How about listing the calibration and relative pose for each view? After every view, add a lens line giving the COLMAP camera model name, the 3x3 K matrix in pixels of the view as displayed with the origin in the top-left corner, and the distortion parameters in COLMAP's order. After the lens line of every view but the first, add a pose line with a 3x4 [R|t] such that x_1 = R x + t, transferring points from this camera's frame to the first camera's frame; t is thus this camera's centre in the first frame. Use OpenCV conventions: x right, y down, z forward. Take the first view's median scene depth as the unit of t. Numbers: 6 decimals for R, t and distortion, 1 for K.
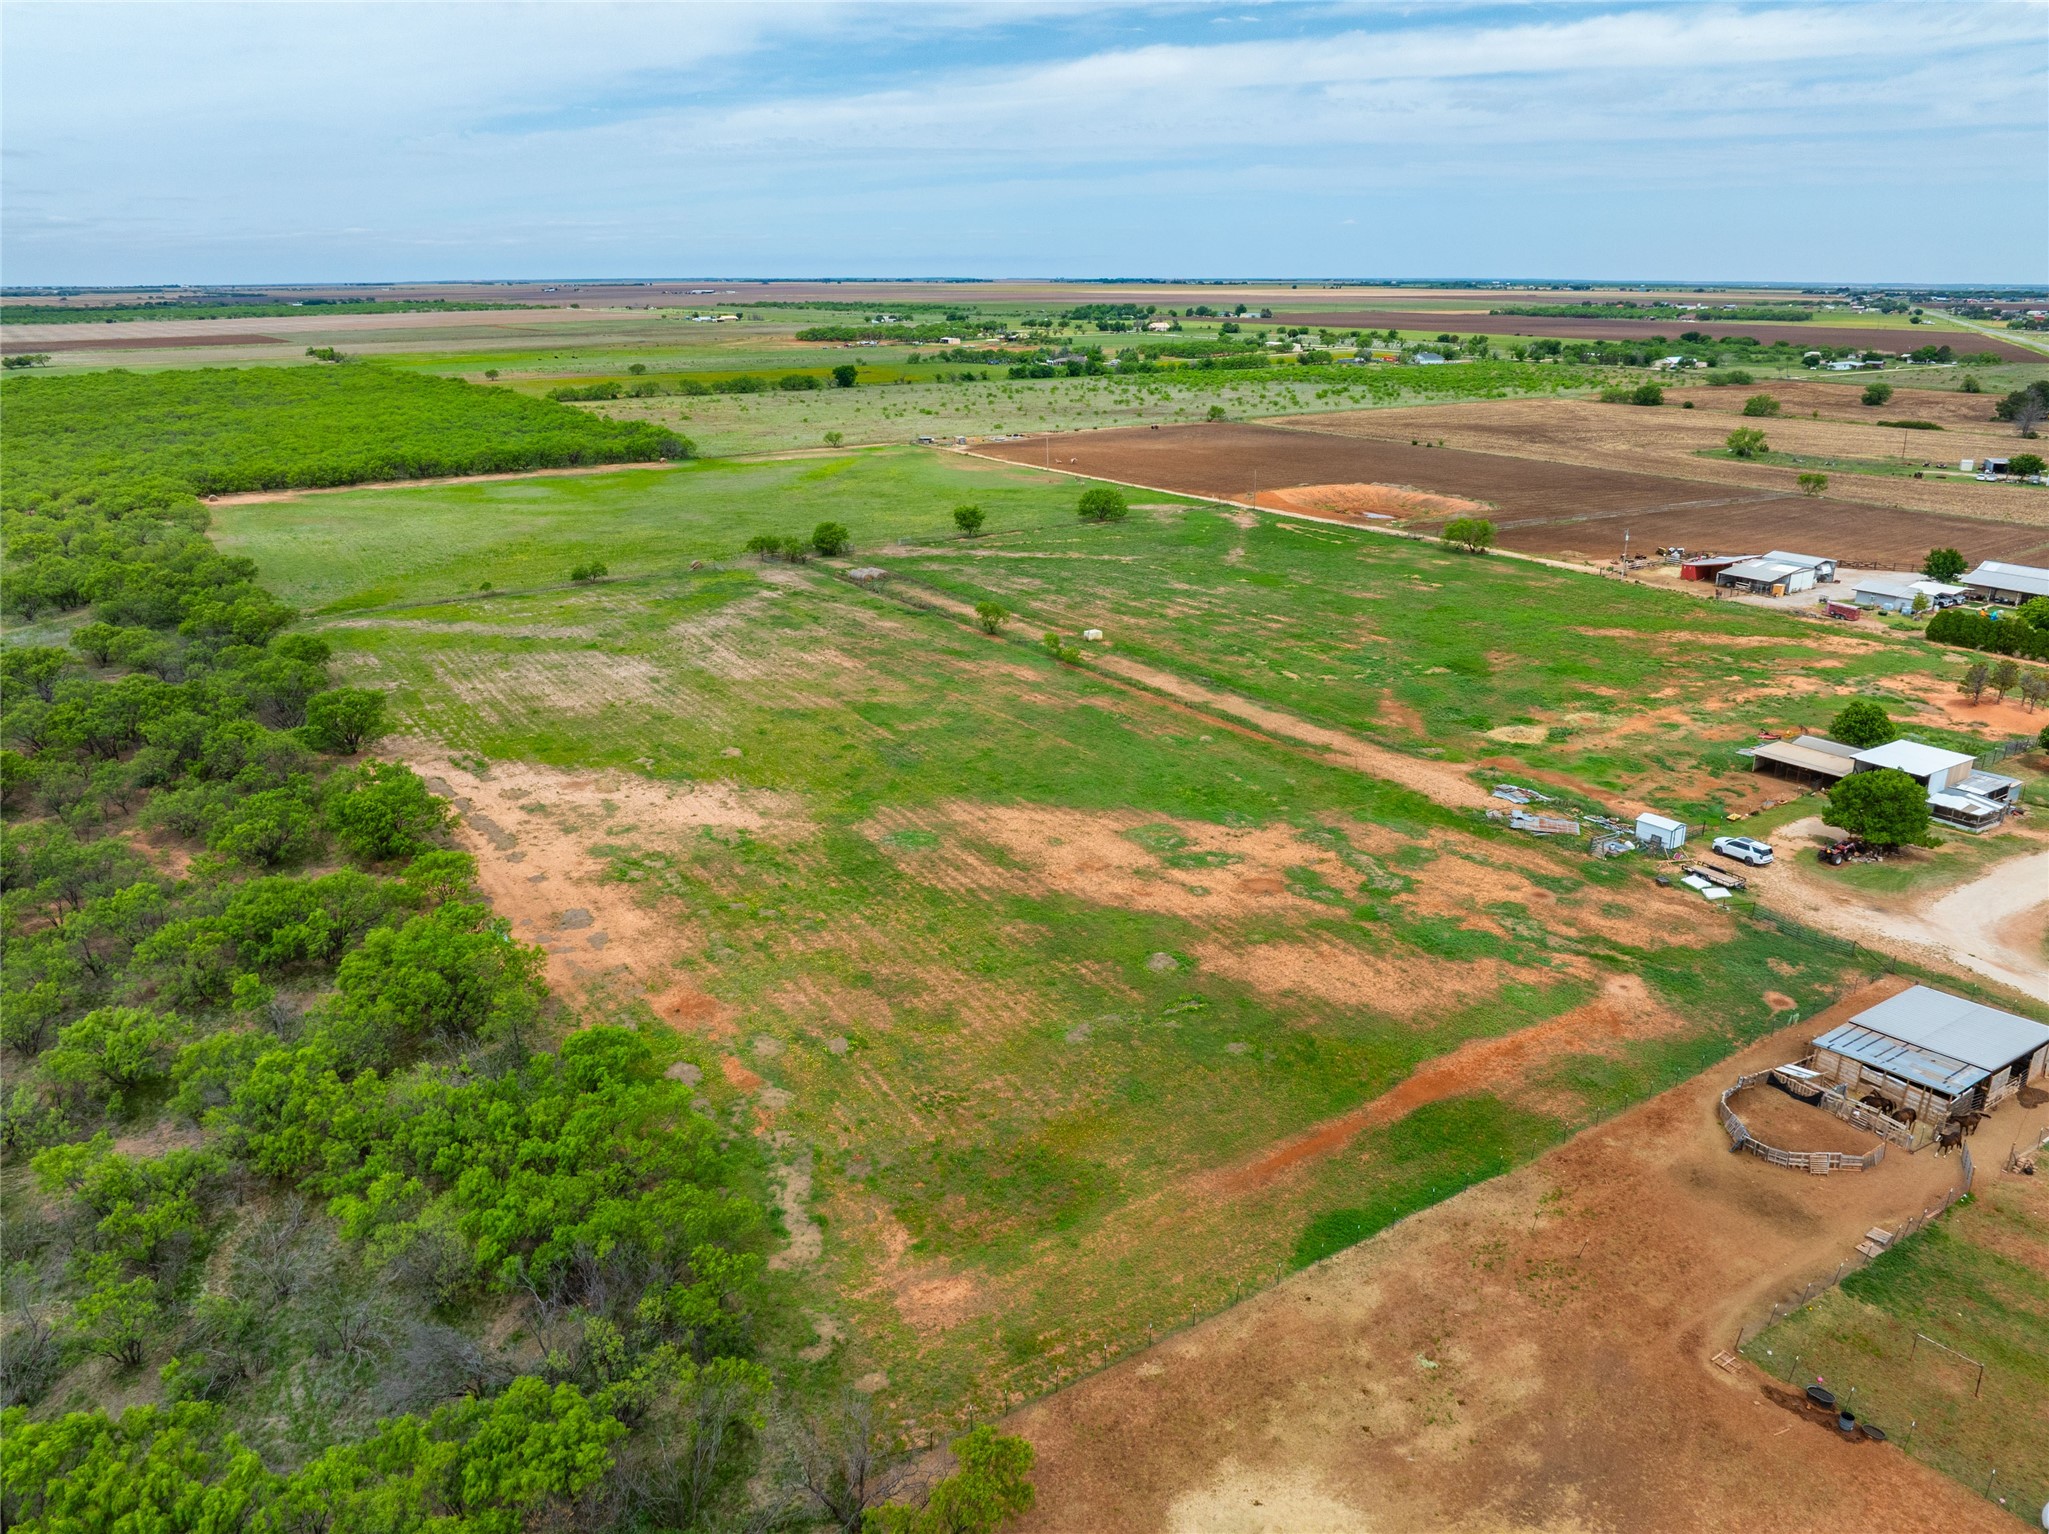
lens RADIAL K [[1448.6, 0, 1024.9], [0, 1448.6, 767.0], [0, 0, 1]] dist [-0.033082, -0.008472]
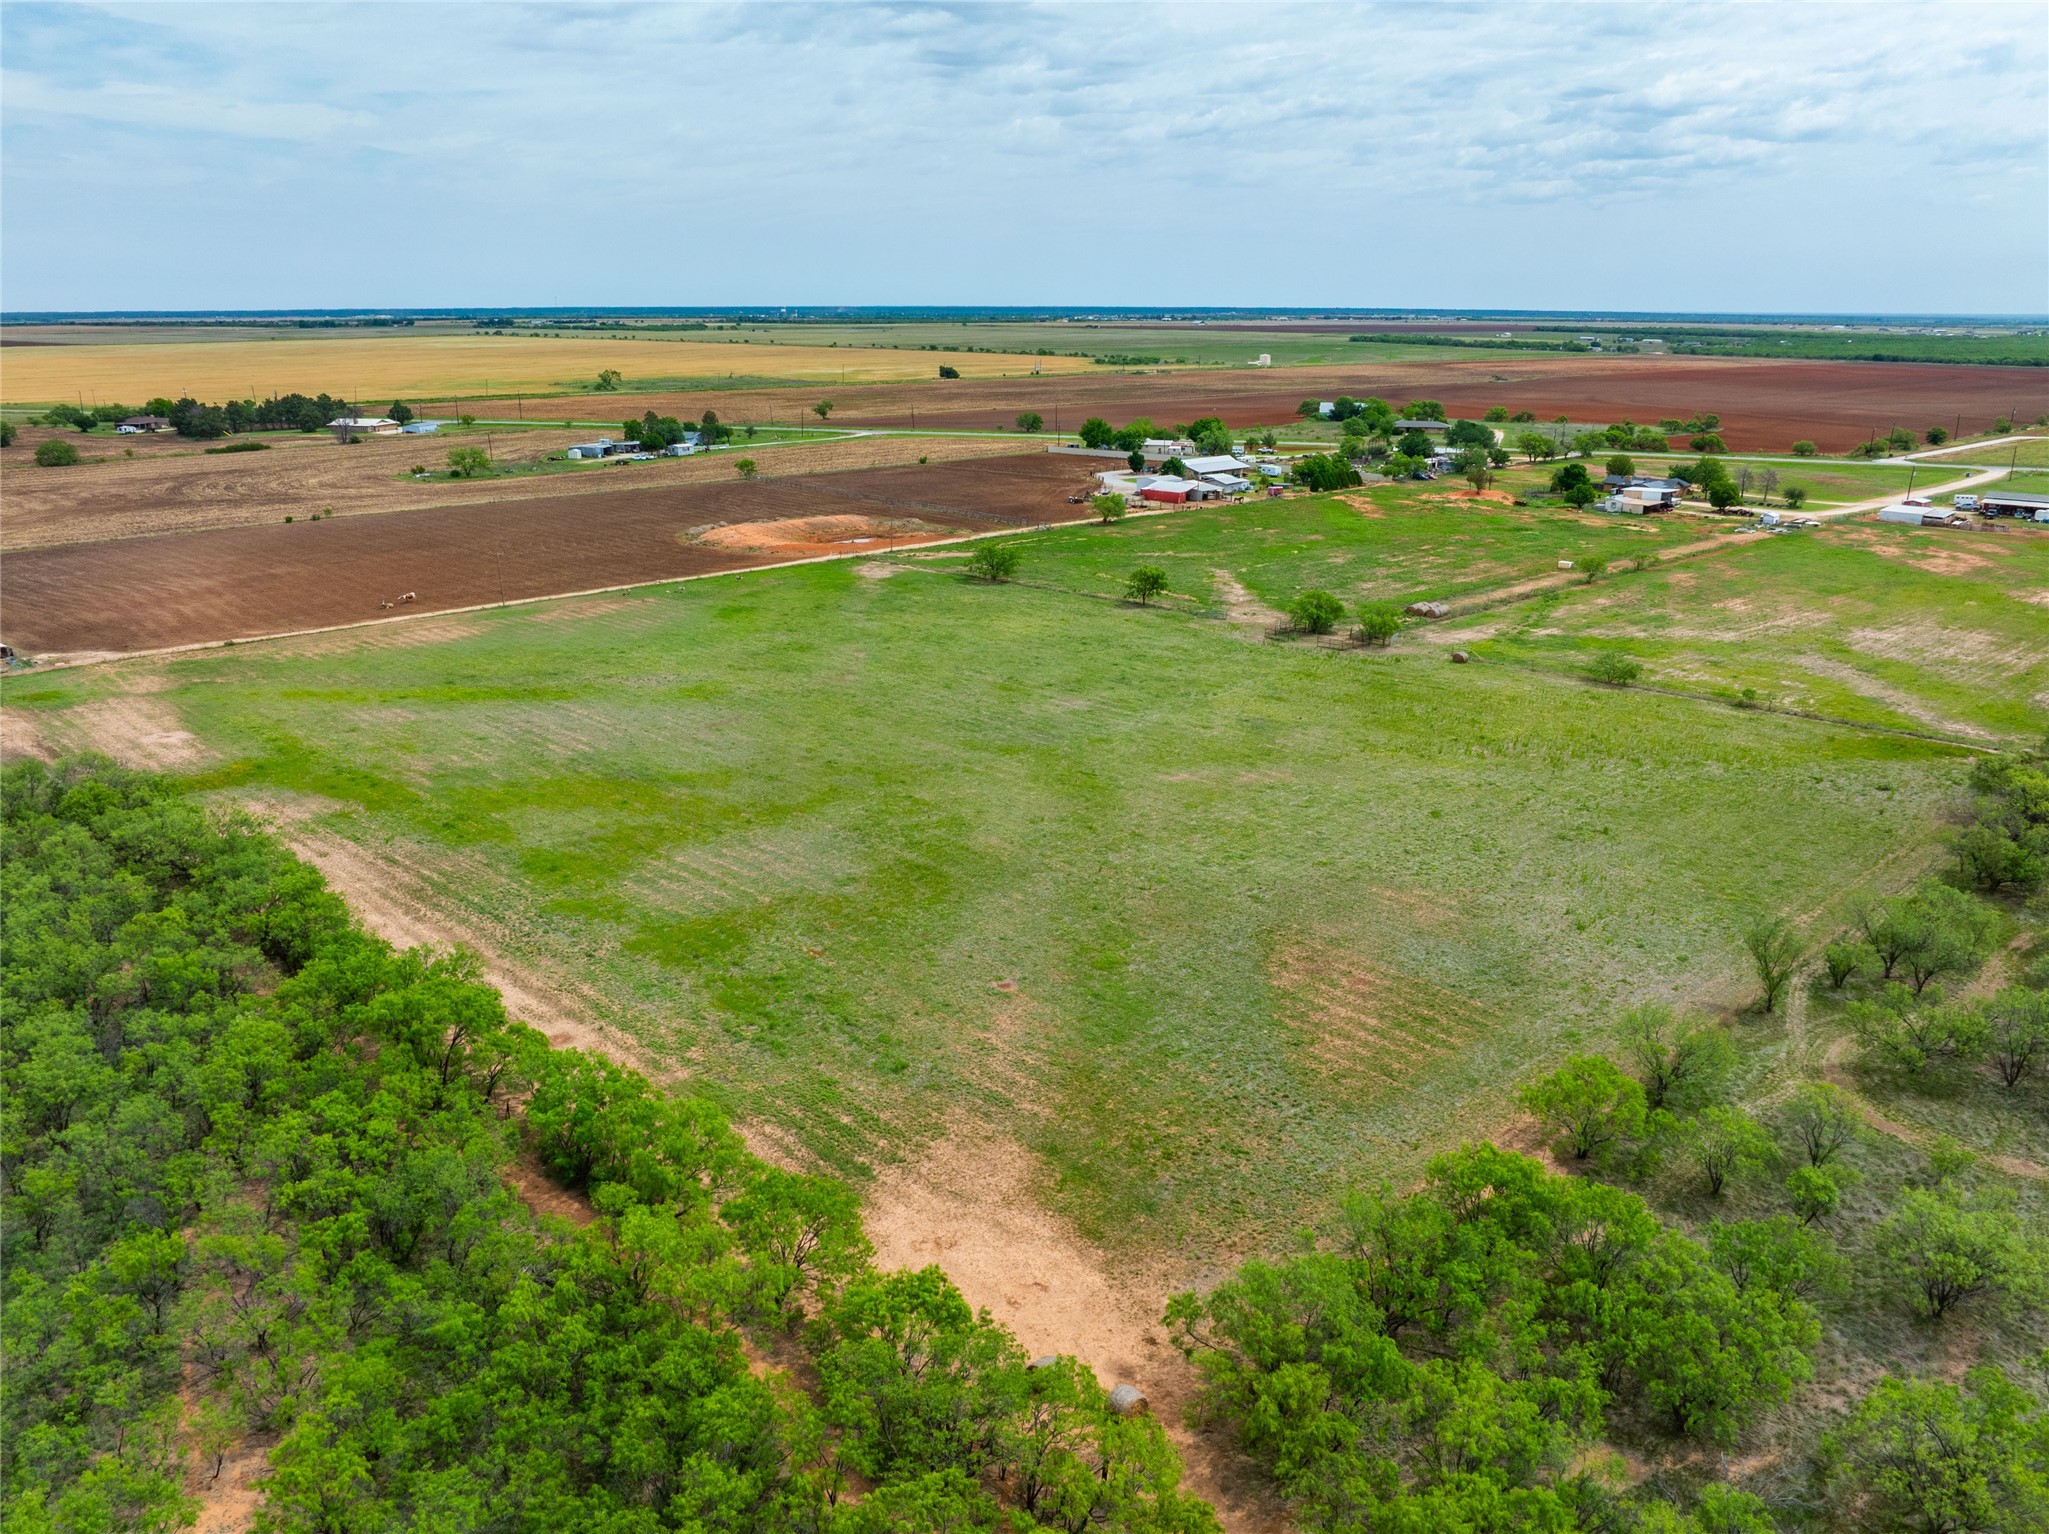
lens RADIAL K [[1563.4, 0, 1003.9], [0, 1563.4, 768.2], [0, 0, 1]] dist [-0.033796, -0.009475]
pose [[-0.183944, -0.280531, 0.942055, -1.637481], [0.317212, 0.890187, 0.327023, -0.729061], [-0.930345, 0.358985, -0.074757, 2.199775]]
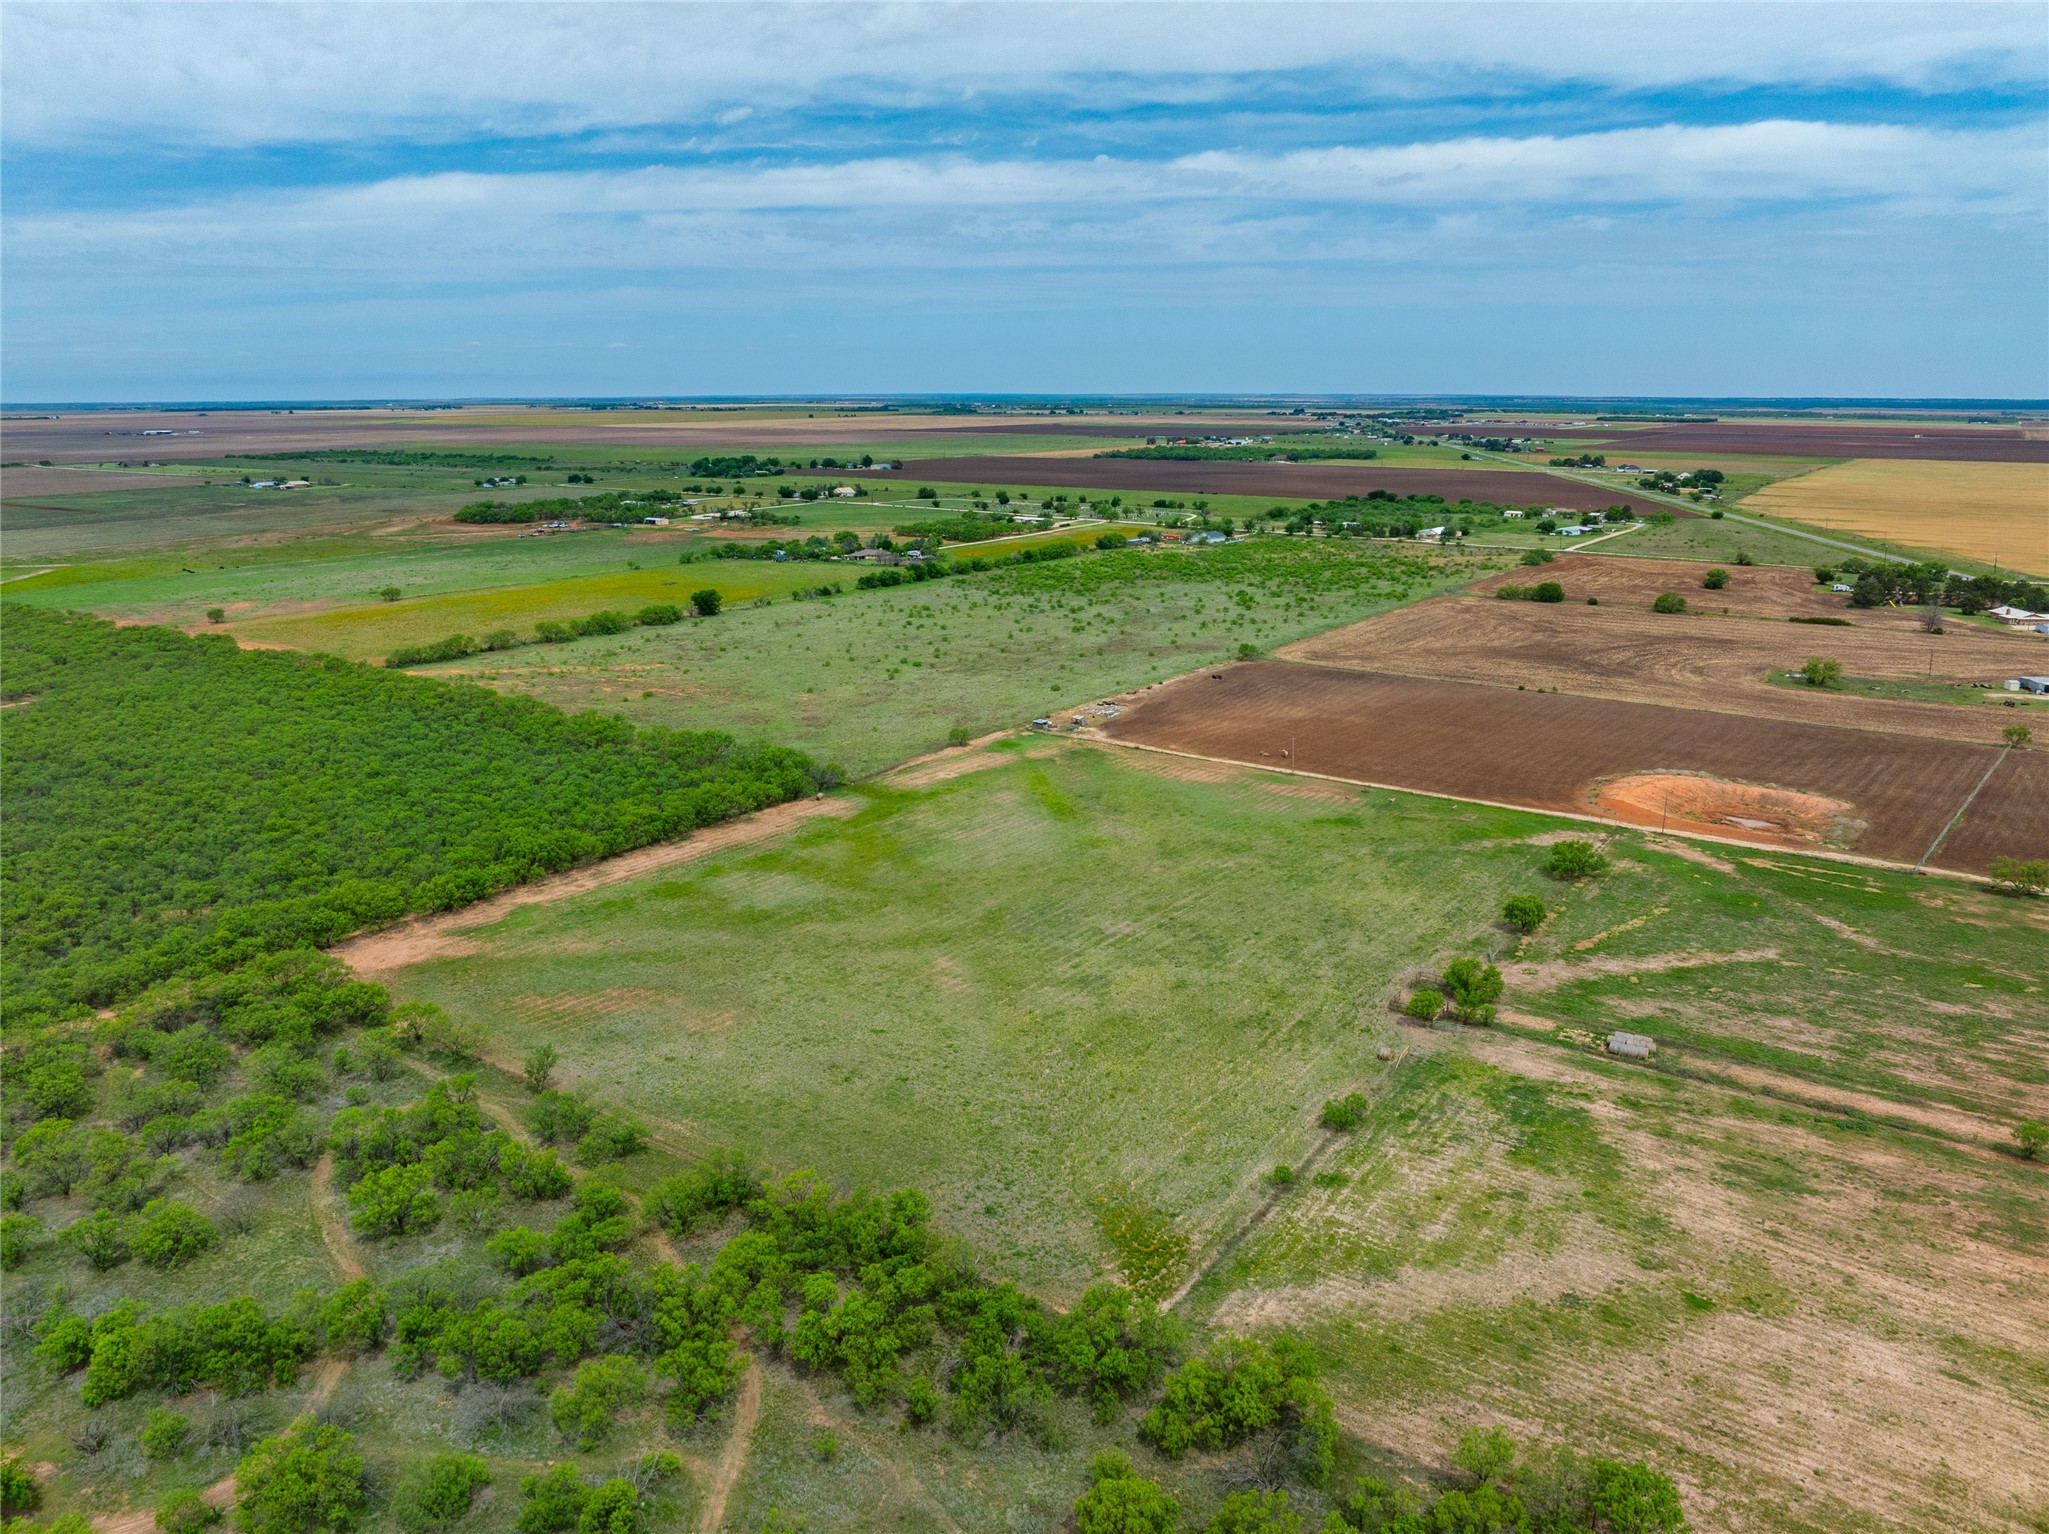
lens RADIAL K [[1460.9, 0, 1026.4], [0, 1460.9, 764.8], [0, 0, 1]] dist [-0.035284, -0.001043]
pose [[0.934790, -0.089409, 0.343764, -1.086860], [0.115618, 0.991687, -0.056473, -0.449623], [-0.335857, 0.092536, 0.937356, 0.580993]]
